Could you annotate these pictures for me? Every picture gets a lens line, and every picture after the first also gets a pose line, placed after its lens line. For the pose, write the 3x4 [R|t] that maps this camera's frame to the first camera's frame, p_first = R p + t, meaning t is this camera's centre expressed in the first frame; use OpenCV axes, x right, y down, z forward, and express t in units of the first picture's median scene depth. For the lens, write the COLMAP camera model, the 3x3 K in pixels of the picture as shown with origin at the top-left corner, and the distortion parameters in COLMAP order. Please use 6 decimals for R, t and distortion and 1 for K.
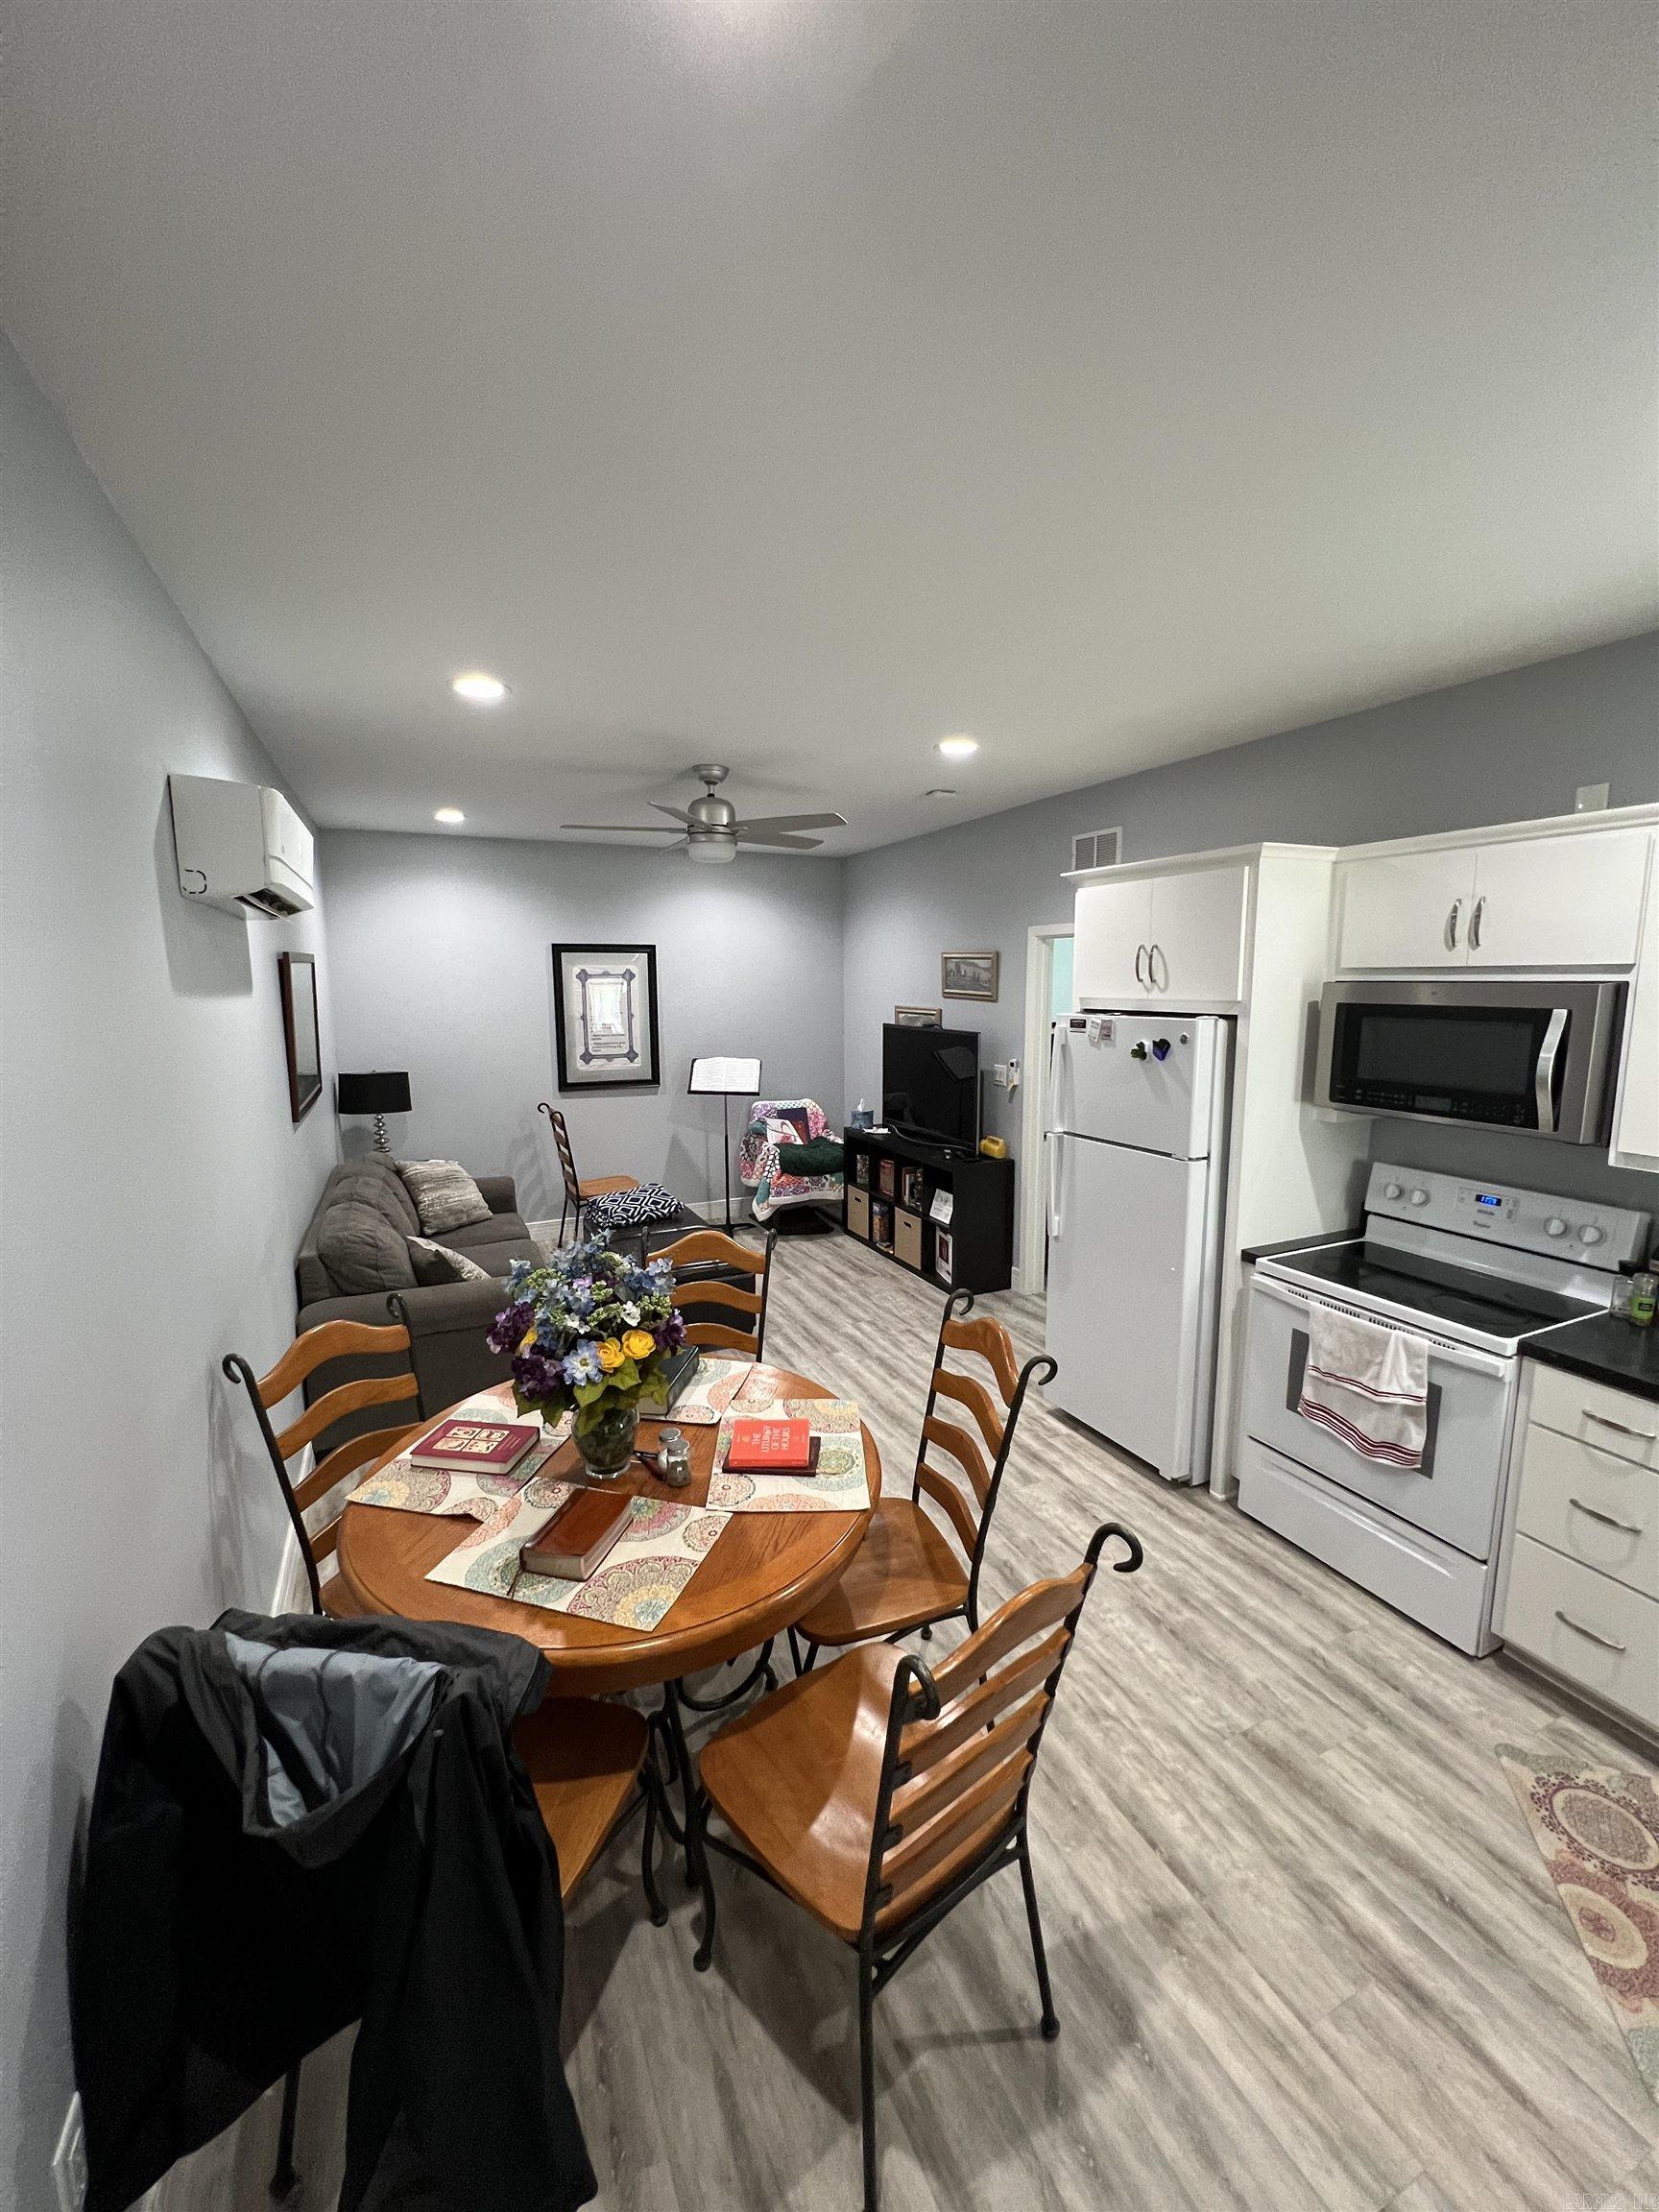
lens RADIAL K [[888.1, 0, 829.3], [0, 888.1, 1107.9], [0, 0, 1]] dist [0.000622, 0.000100]
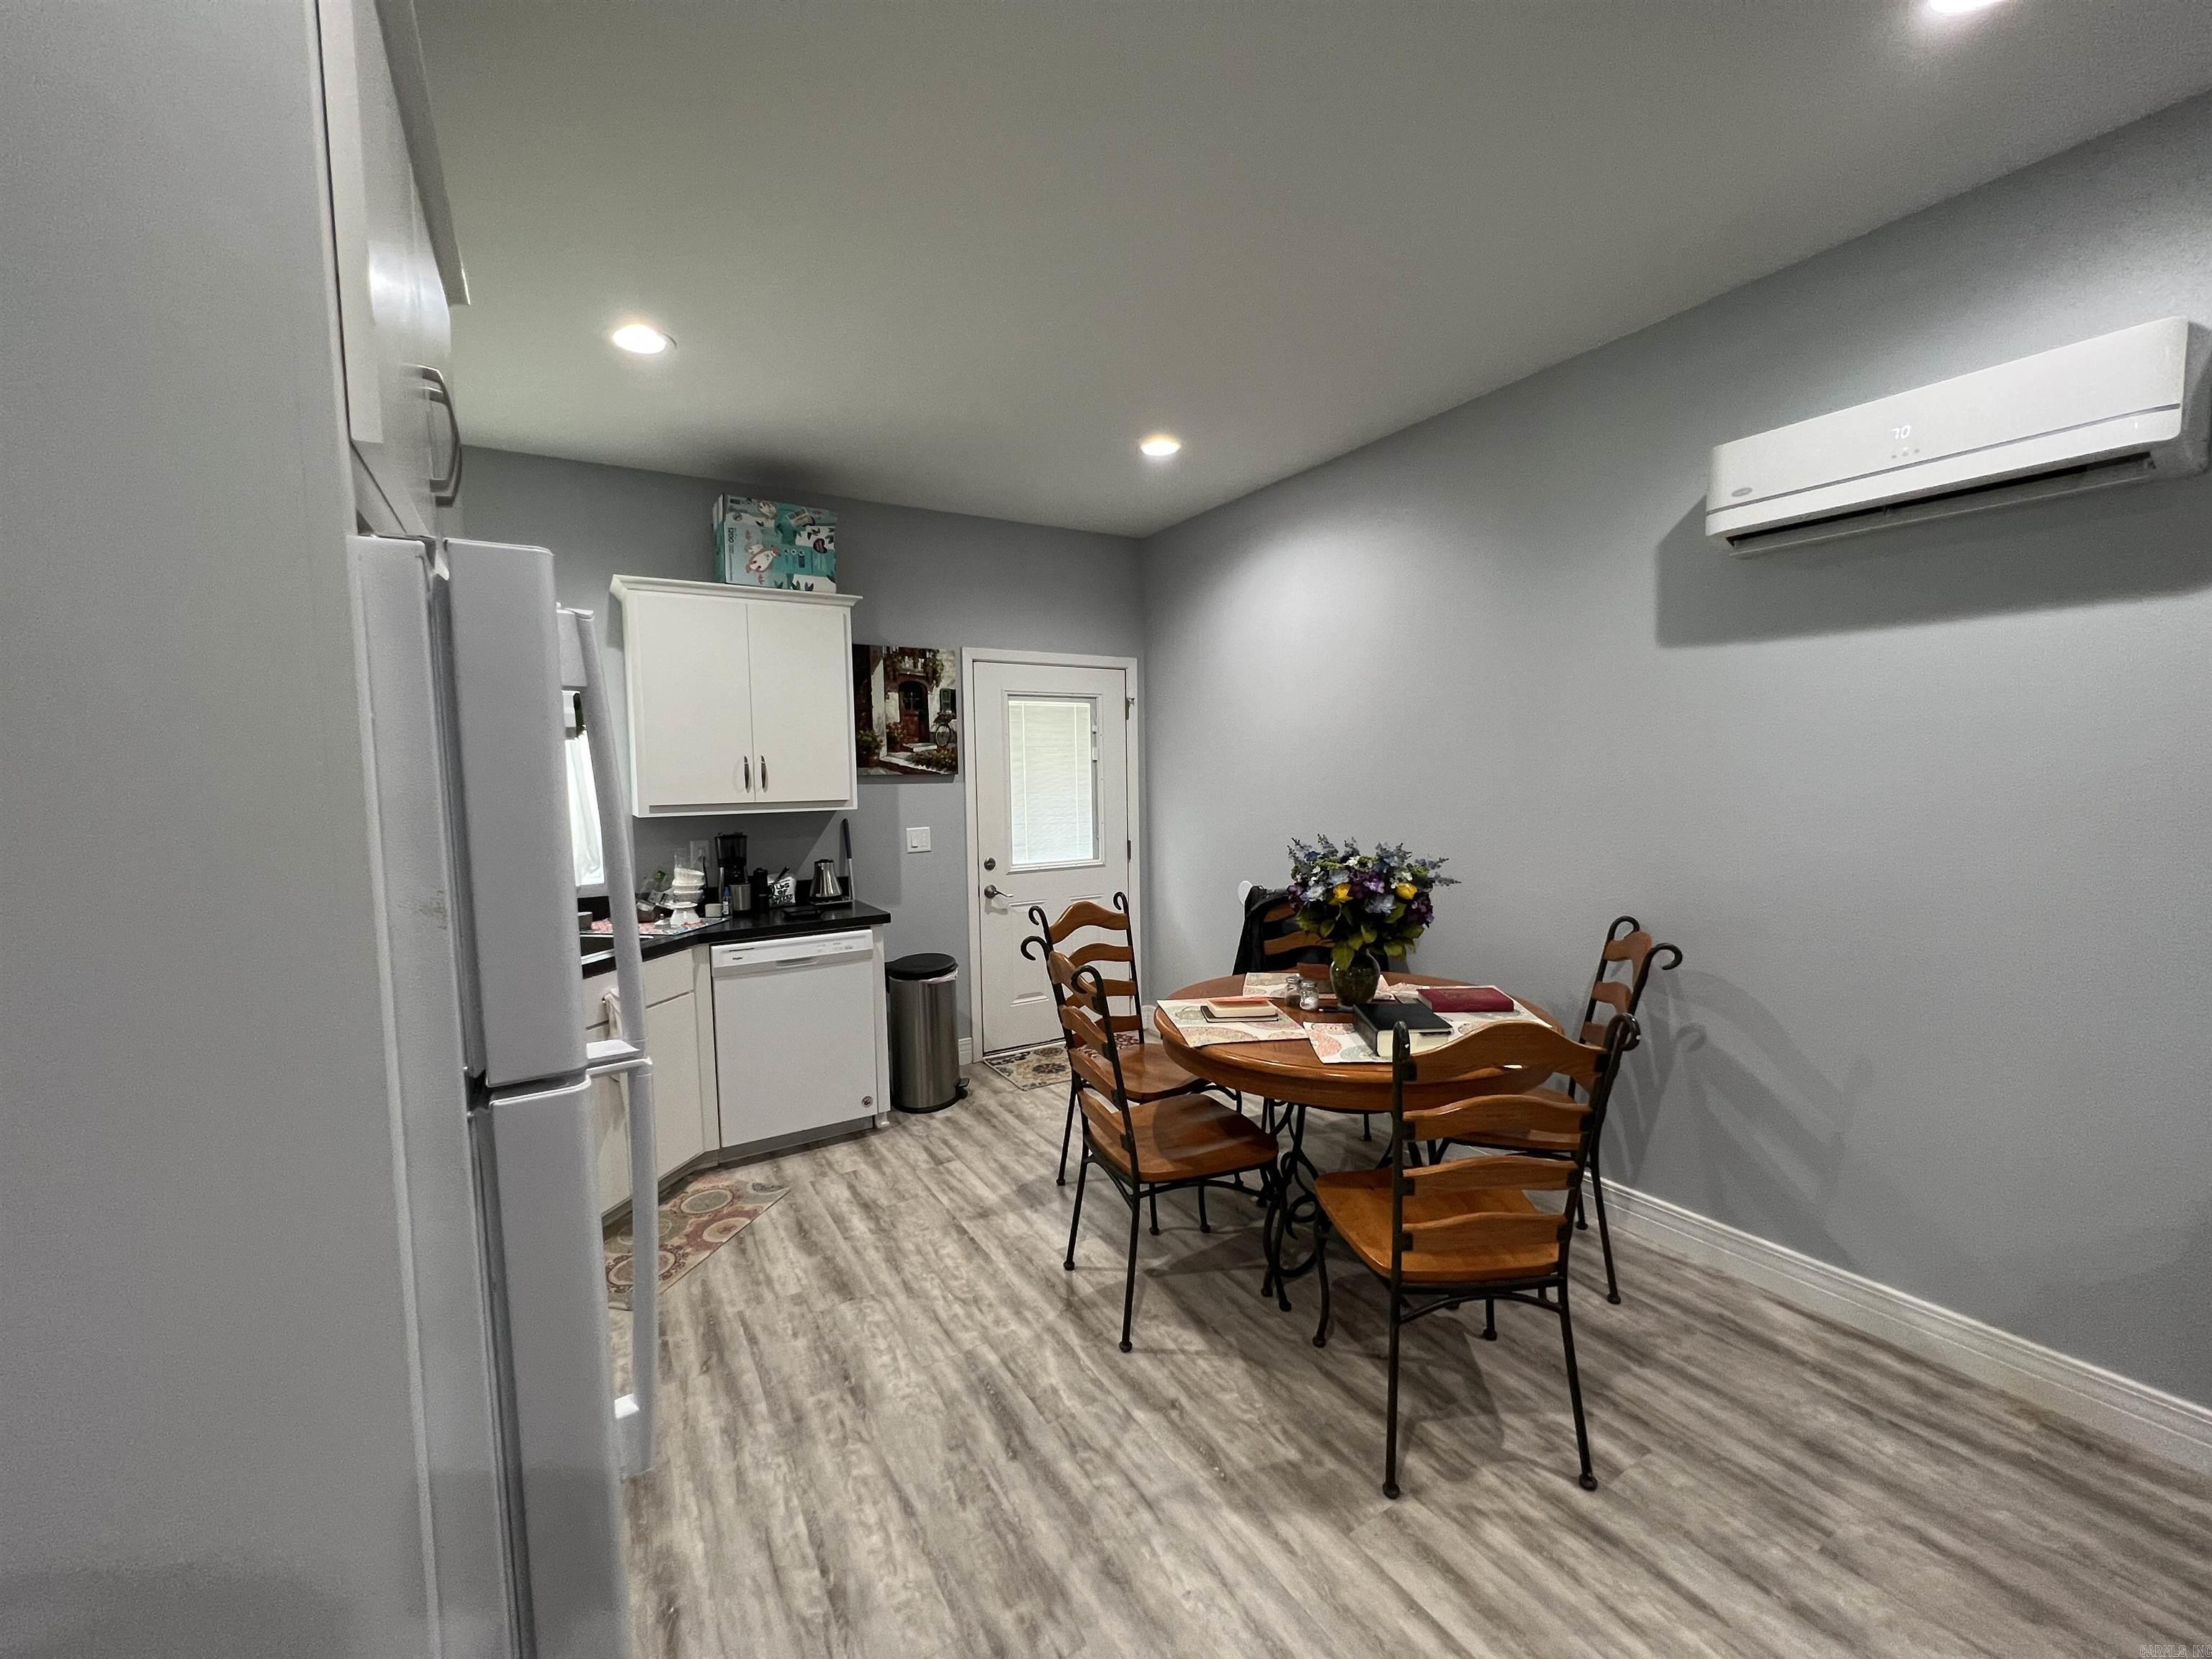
lens RADIAL K [[888.1, 0, 1106.6], [0, 888.1, 836.0], [0, 0, 1]] dist [0.000622, 0.000100]
pose [[-0.994130, 0.025954, -0.105032, 0.268170], [0.002651, 0.976352, 0.216172, -0.155278], [0.108158, 0.214625, -0.970689, 2.260744]]
